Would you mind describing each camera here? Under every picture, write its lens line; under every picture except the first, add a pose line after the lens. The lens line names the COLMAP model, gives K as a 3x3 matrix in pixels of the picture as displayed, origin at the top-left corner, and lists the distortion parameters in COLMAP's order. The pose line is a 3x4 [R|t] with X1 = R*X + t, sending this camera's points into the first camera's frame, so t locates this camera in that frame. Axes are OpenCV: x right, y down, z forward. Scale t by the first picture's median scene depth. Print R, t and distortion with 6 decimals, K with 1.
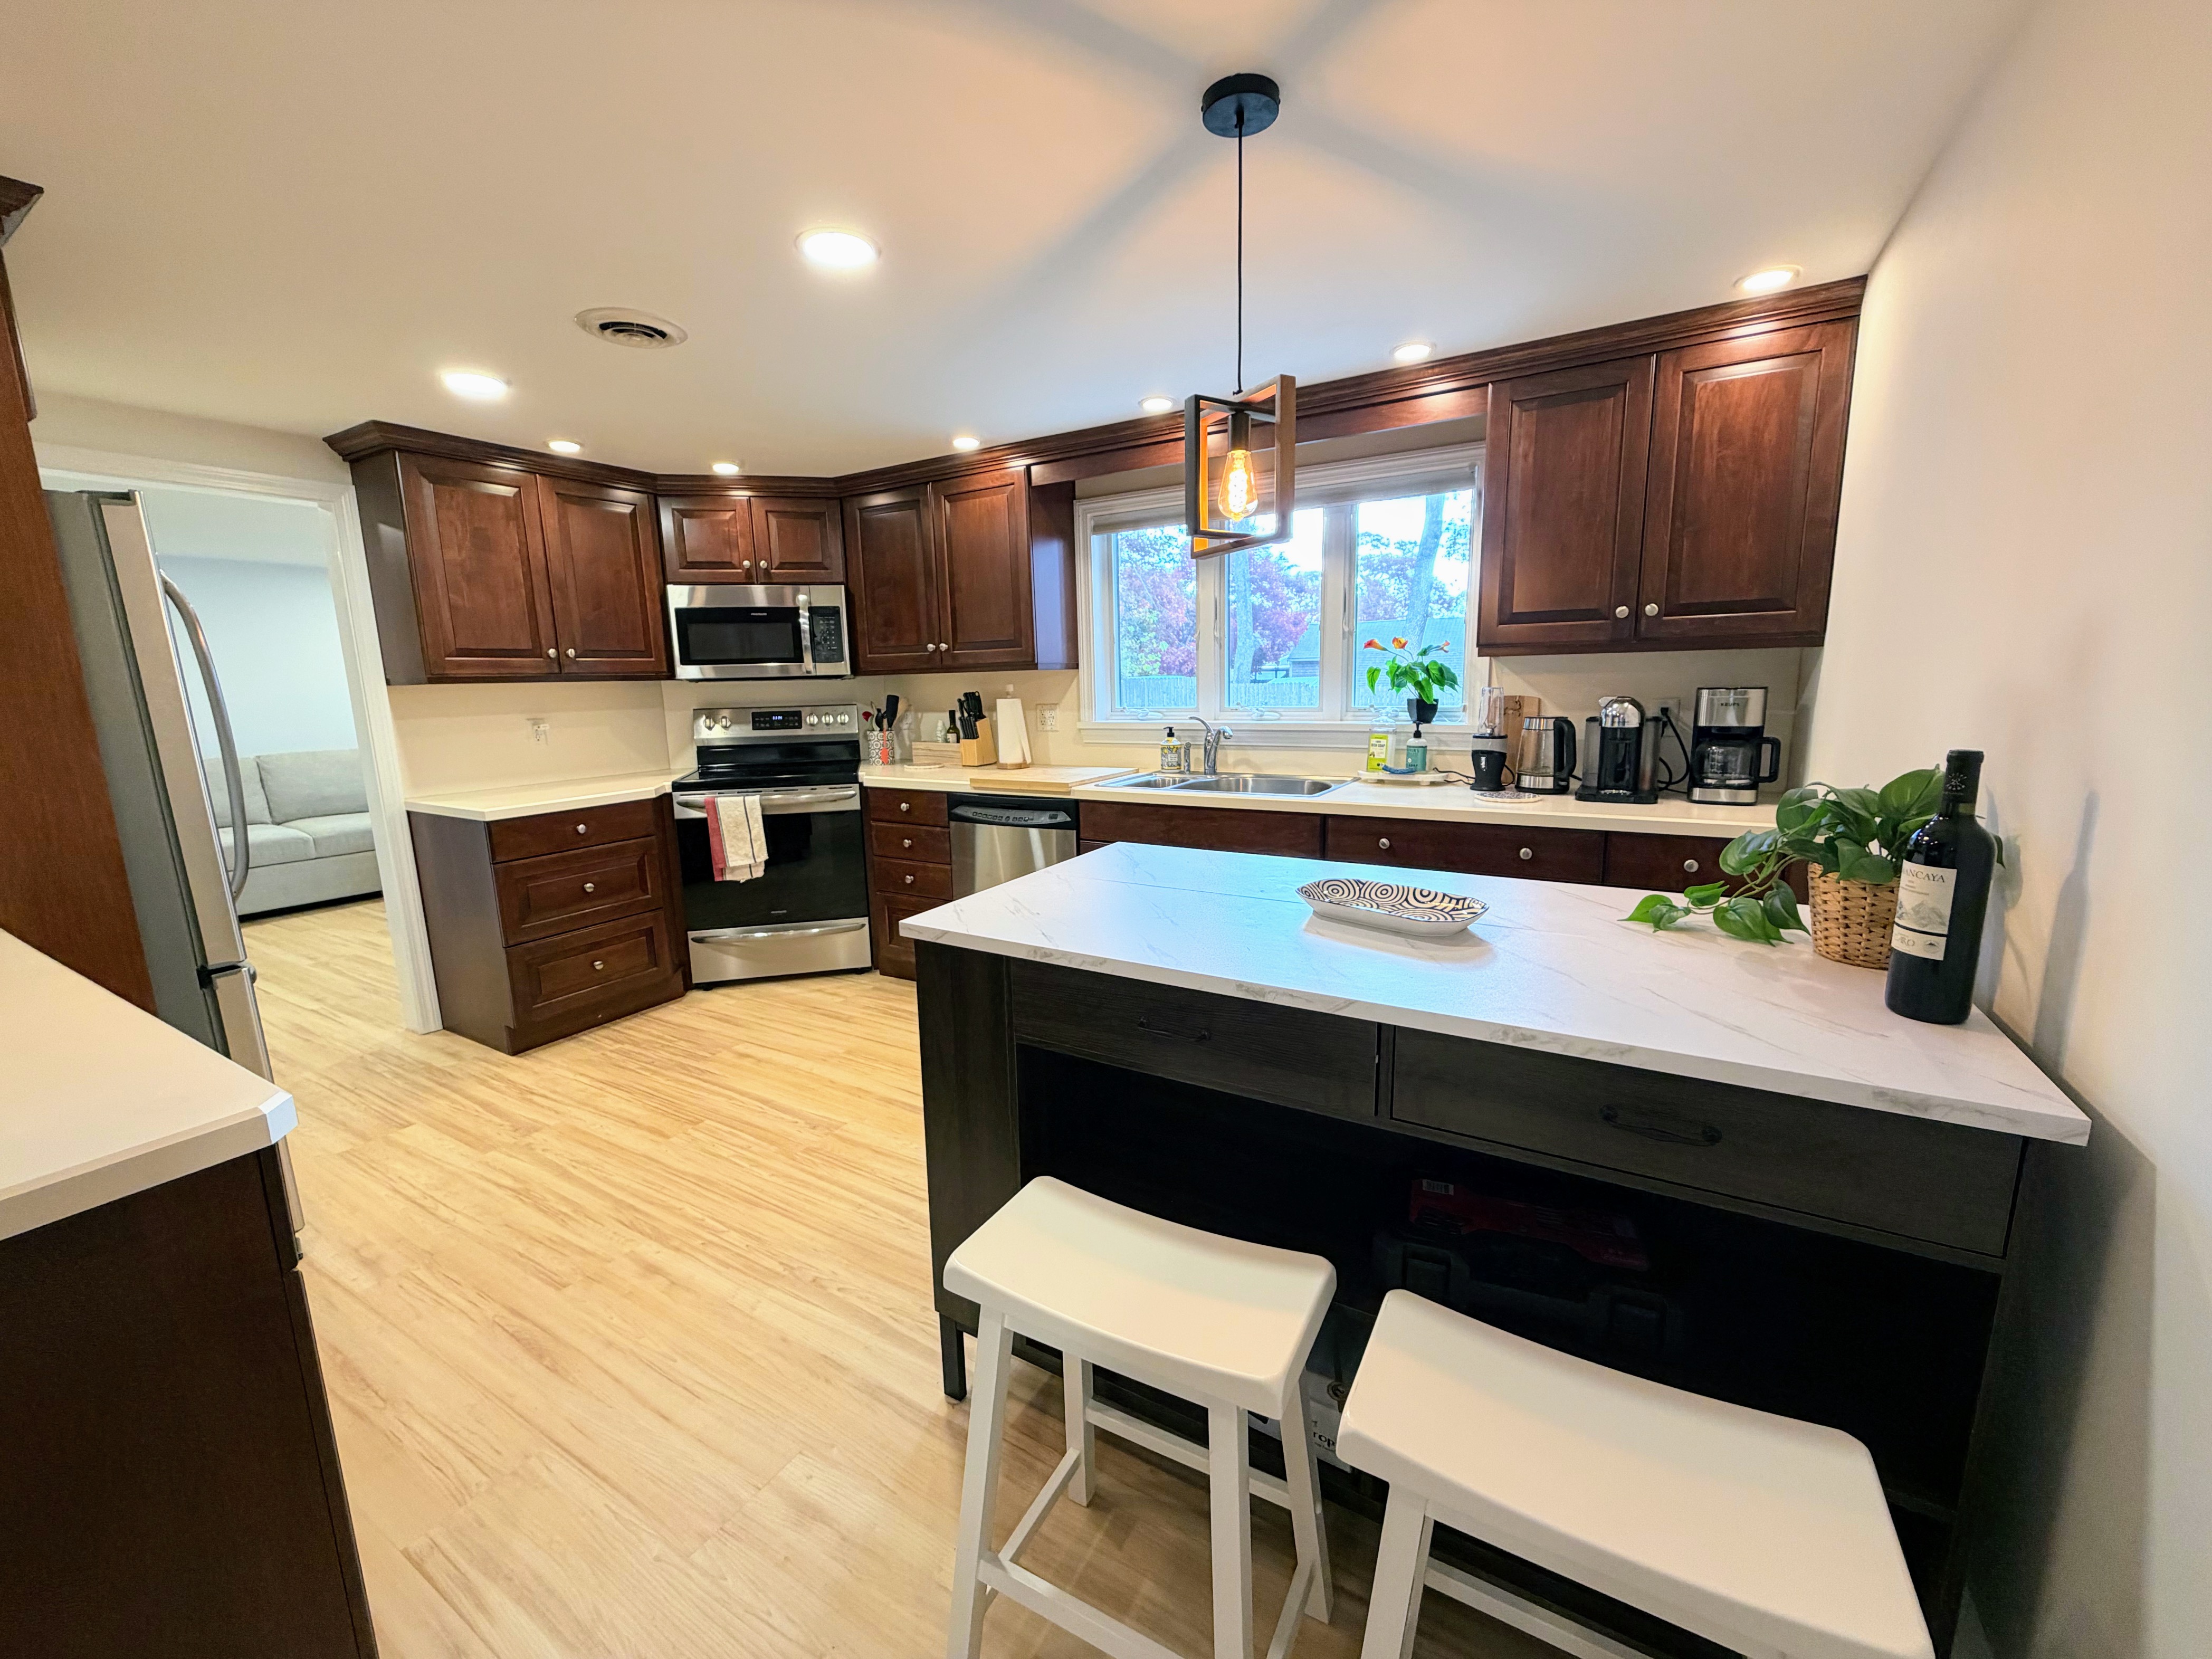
lens RADIAL K [[878.1, 0, 1100.0], [0, 878.1, 827.6], [0, 0, 1]] dist [-0.001637, 0.000360]
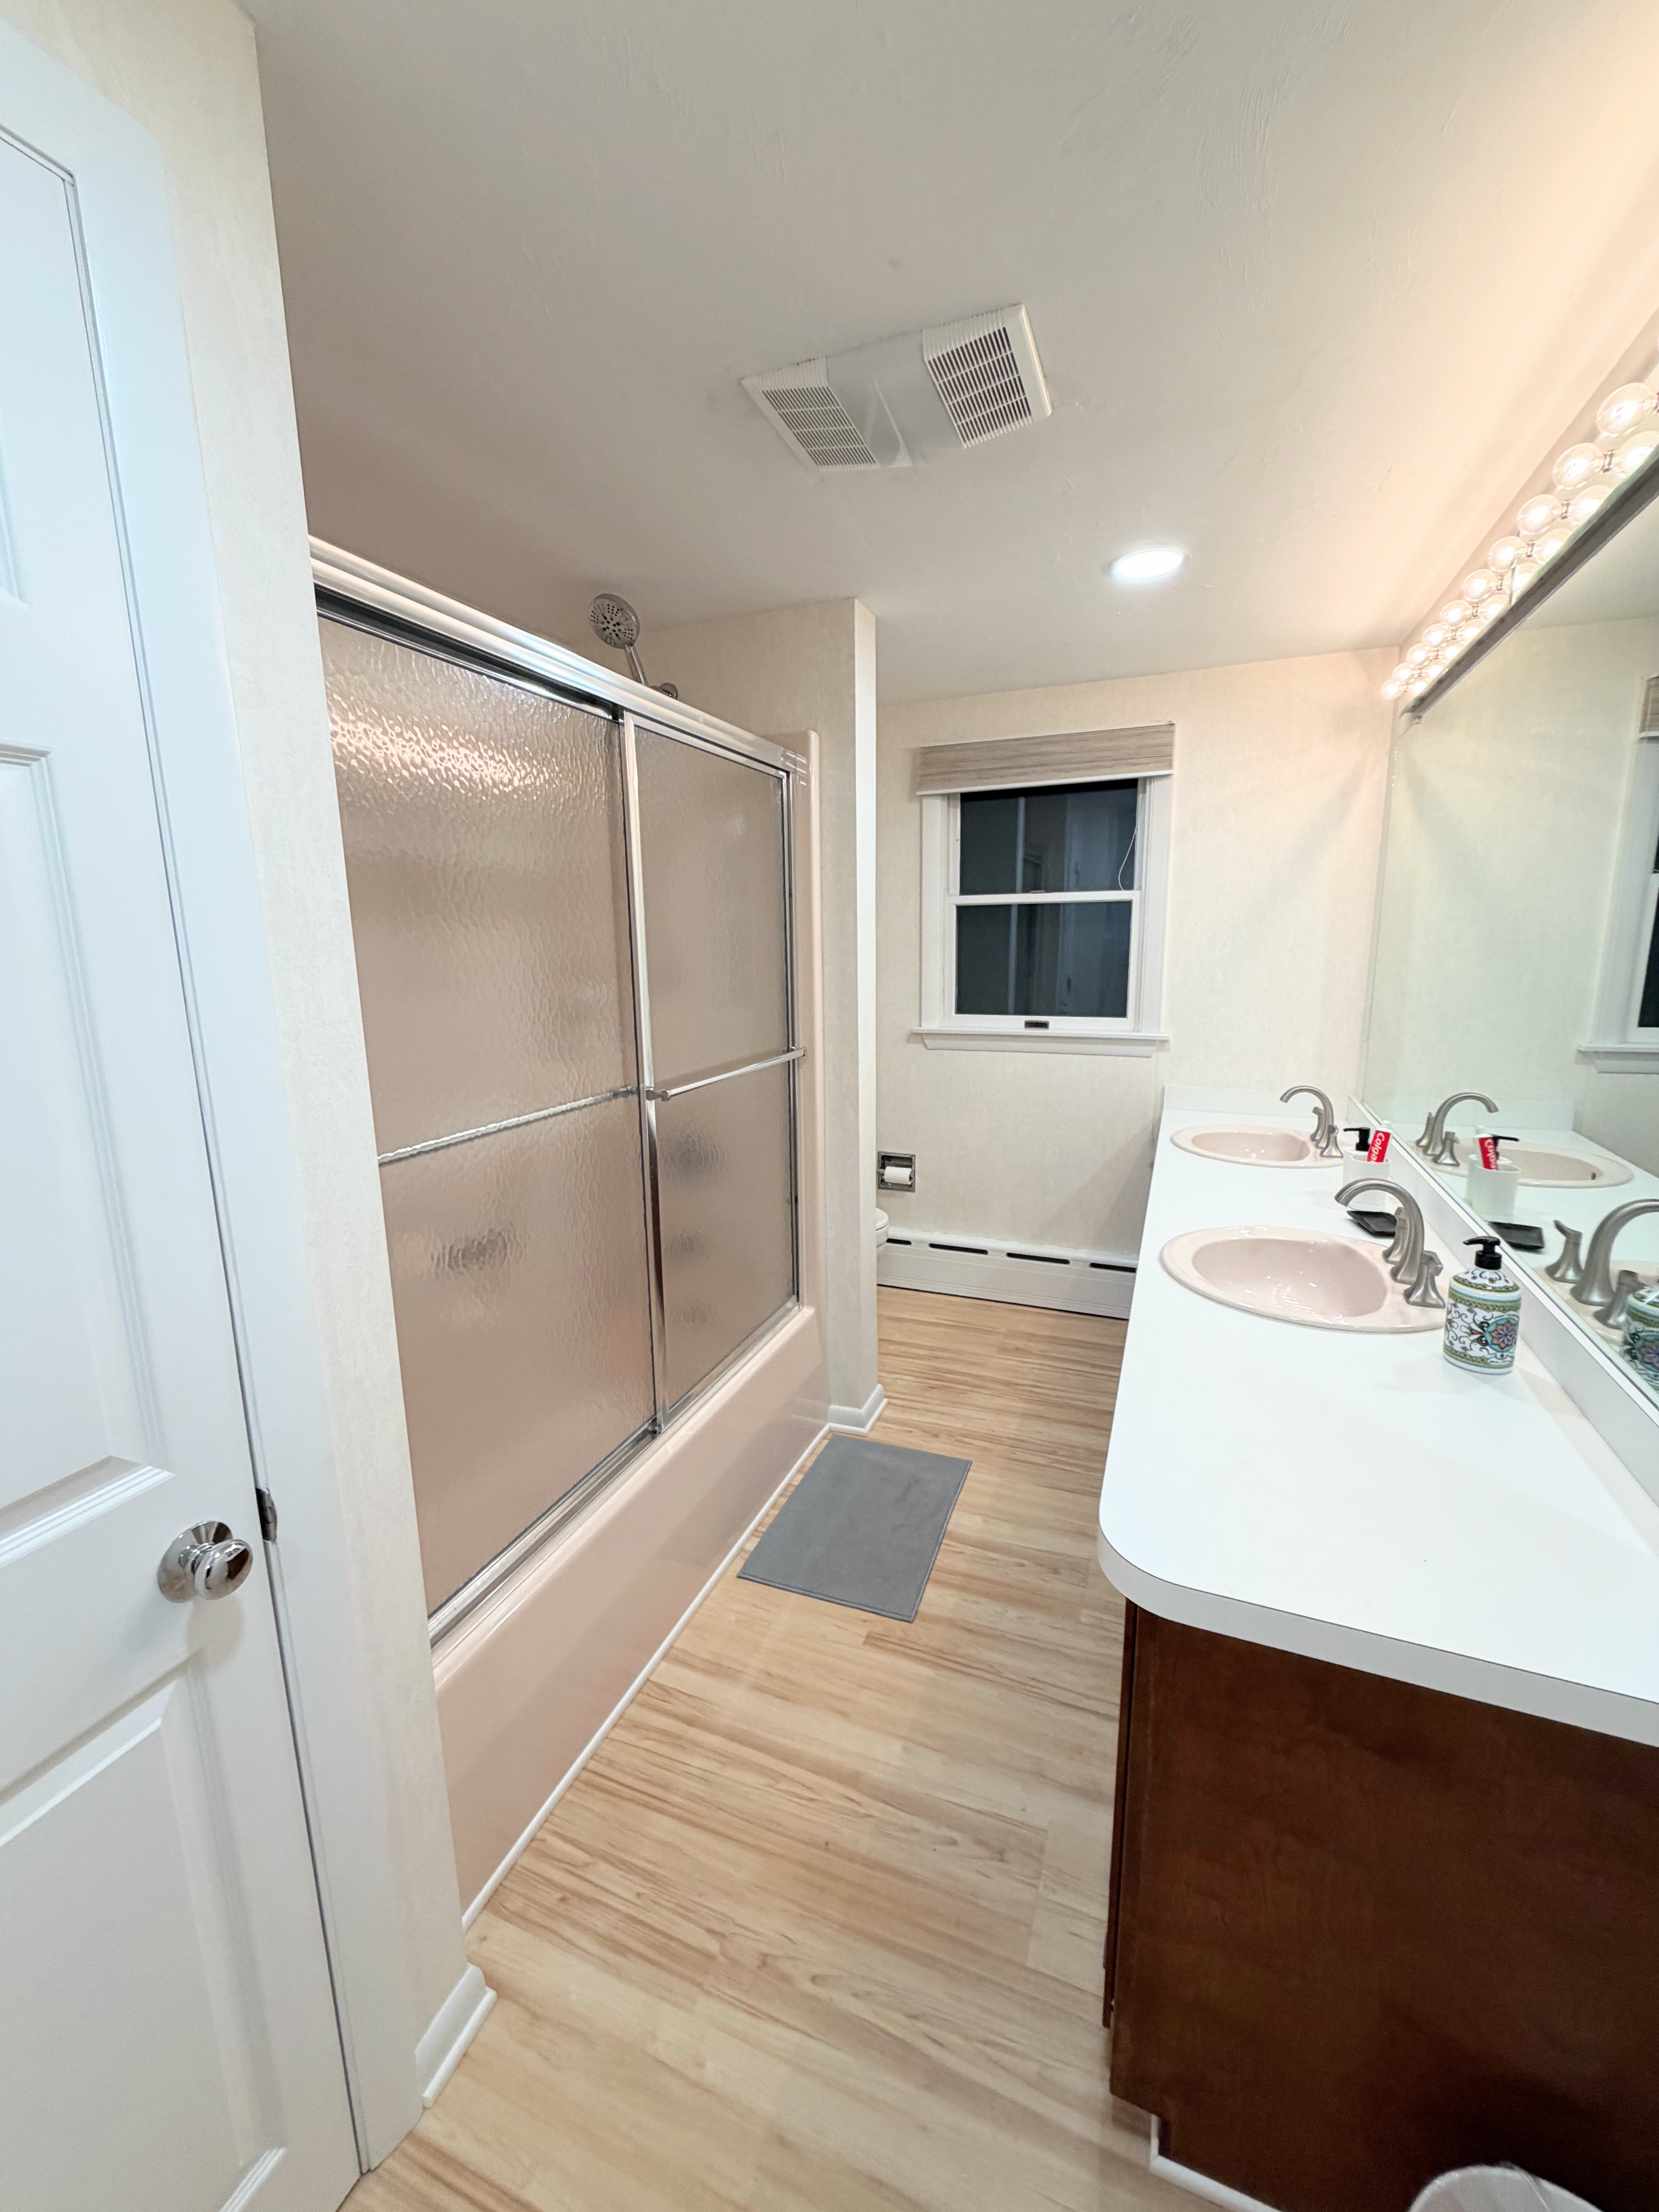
lens RADIAL K [[878.1, 0, 828.9], [0, 878.1, 1114.1], [0, 0, 1]] dist [-0.001637, 0.000360]
pose [[0.991417, 0.001263, 0.130728, -0.321816], [0.000884, 0.999866, -0.016364, -0.046432], [-0.130732, 0.016339, 0.991283, 0.347168]]
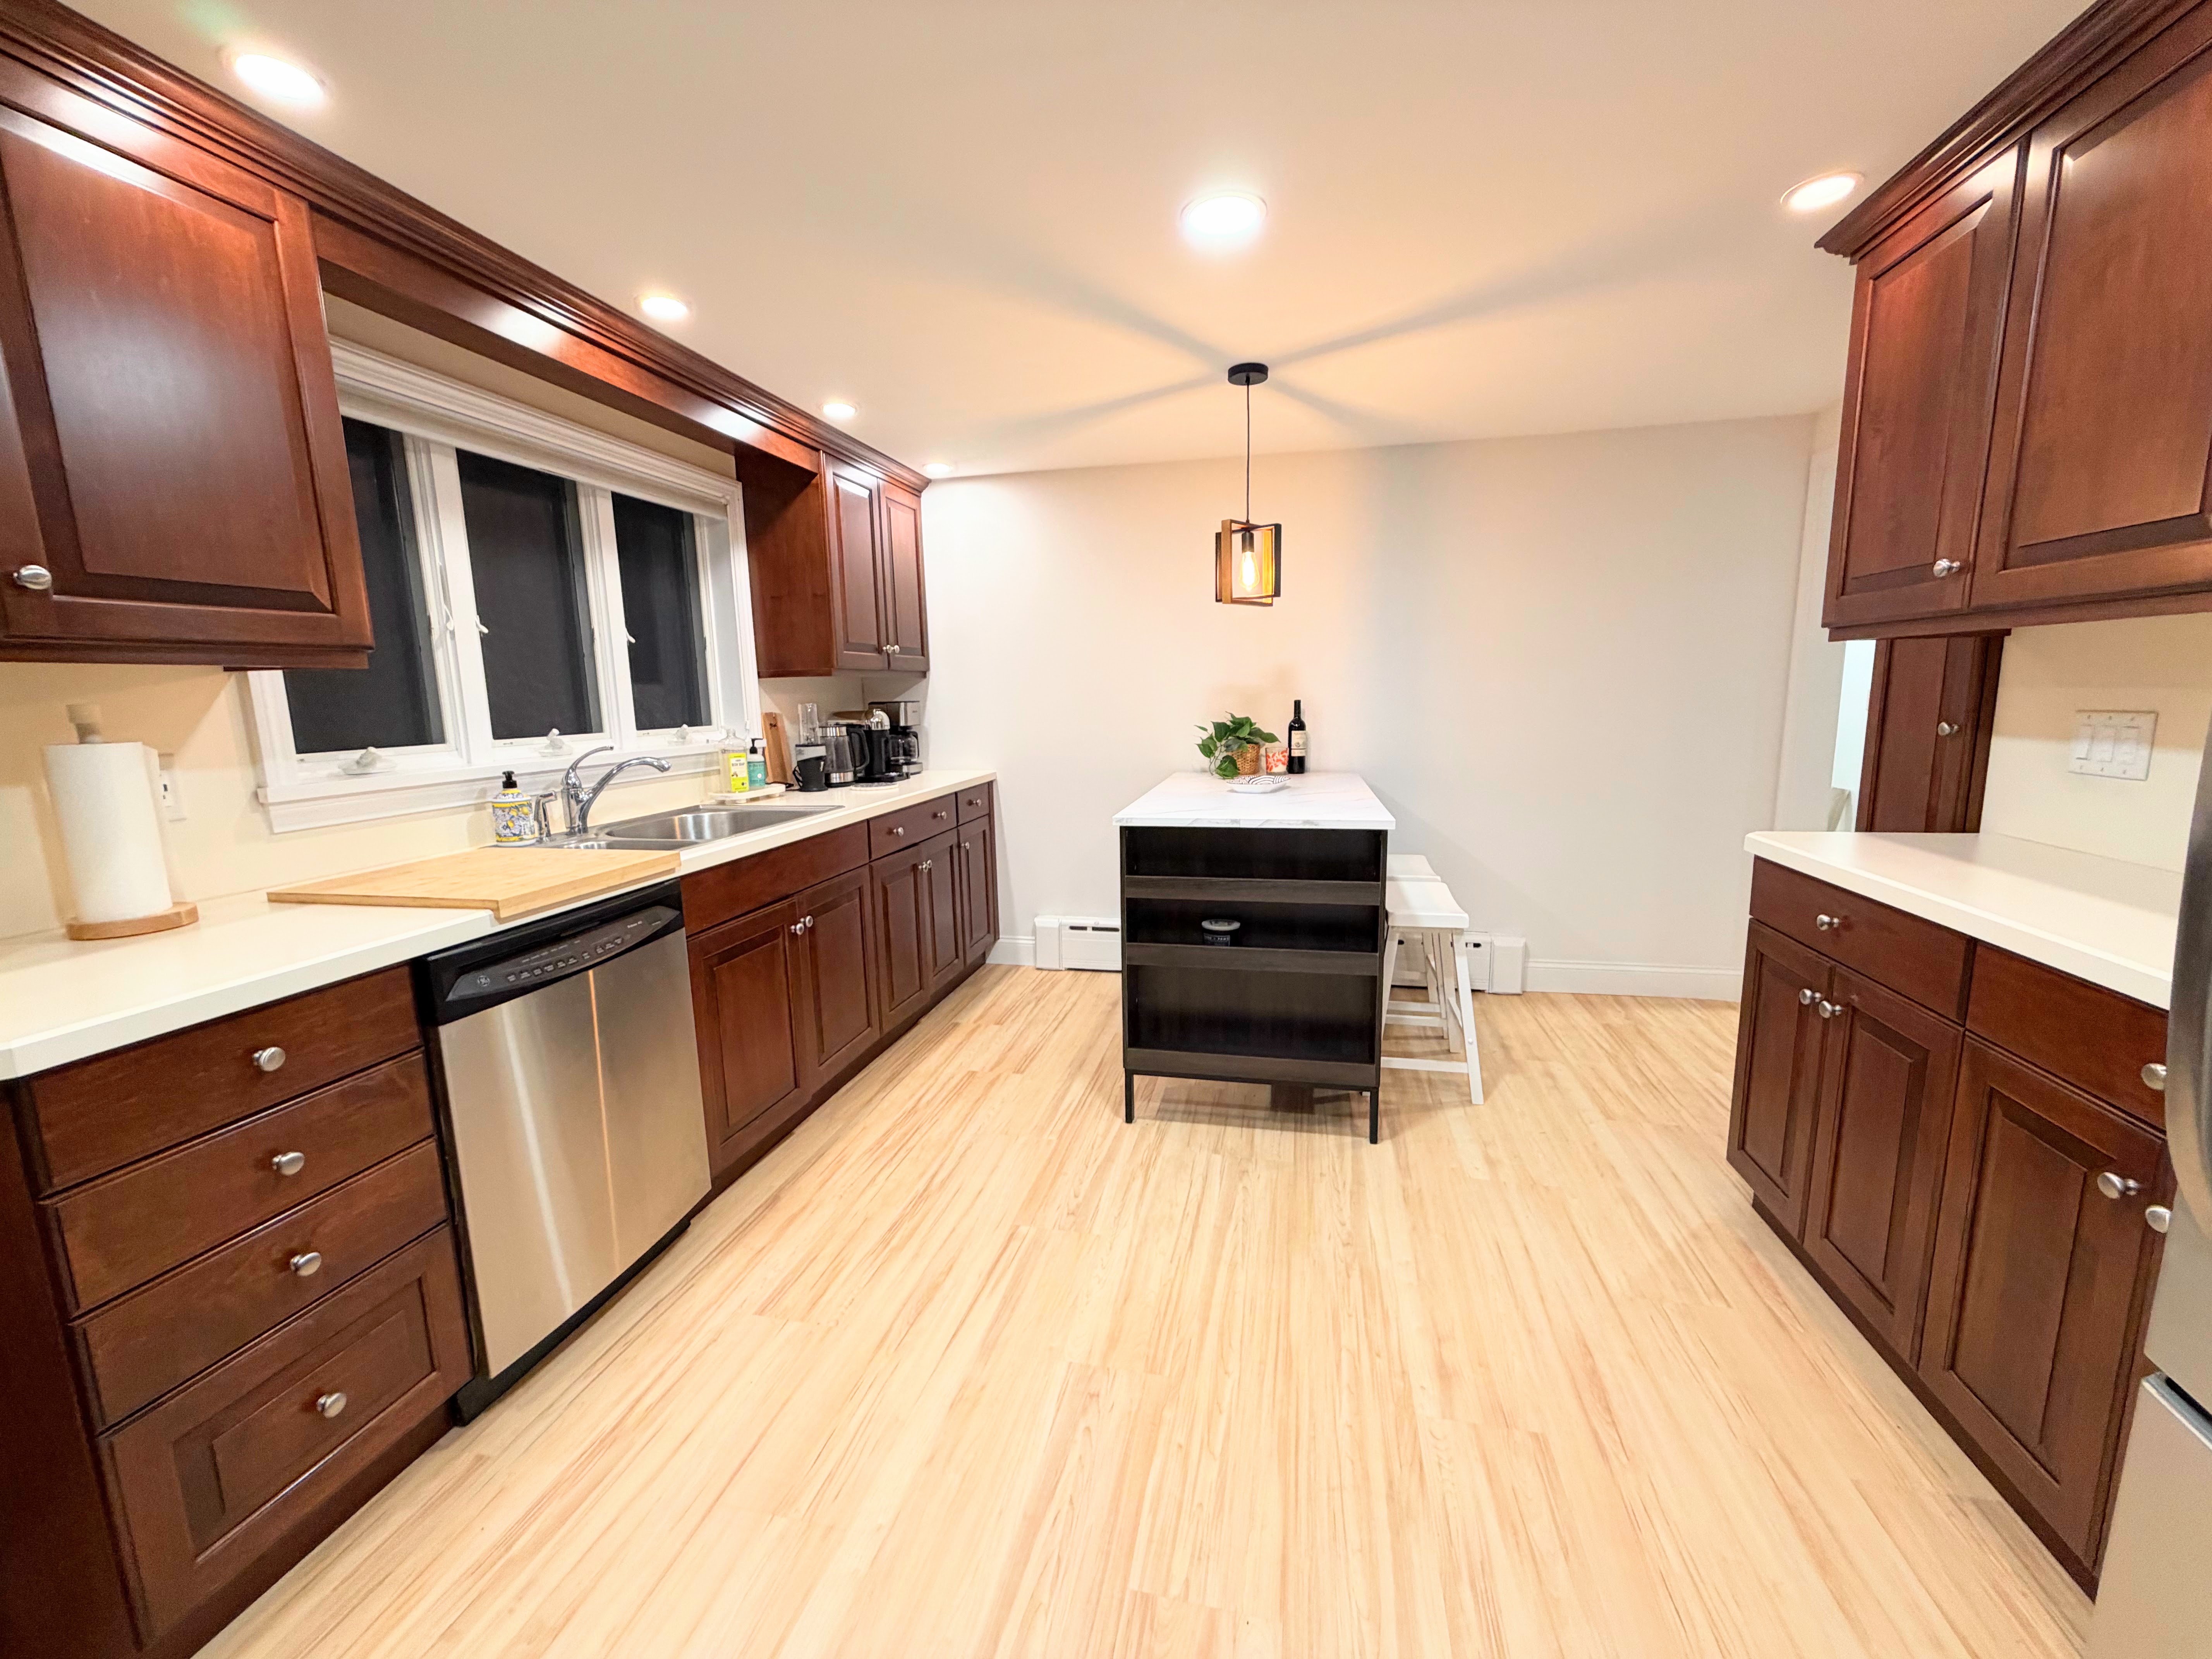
lens RADIAL K [[878.1, 0, 1103.0], [0, 878.1, 830.2], [0, 0, 1]] dist [-0.001637, 0.000360]
pose [[-0.312915, -0.120806, 0.942067, -0.993685], [0.191902, 0.963379, 0.187281, -0.173972], [-0.930192, 0.239388, -0.278273, 1.244752]]
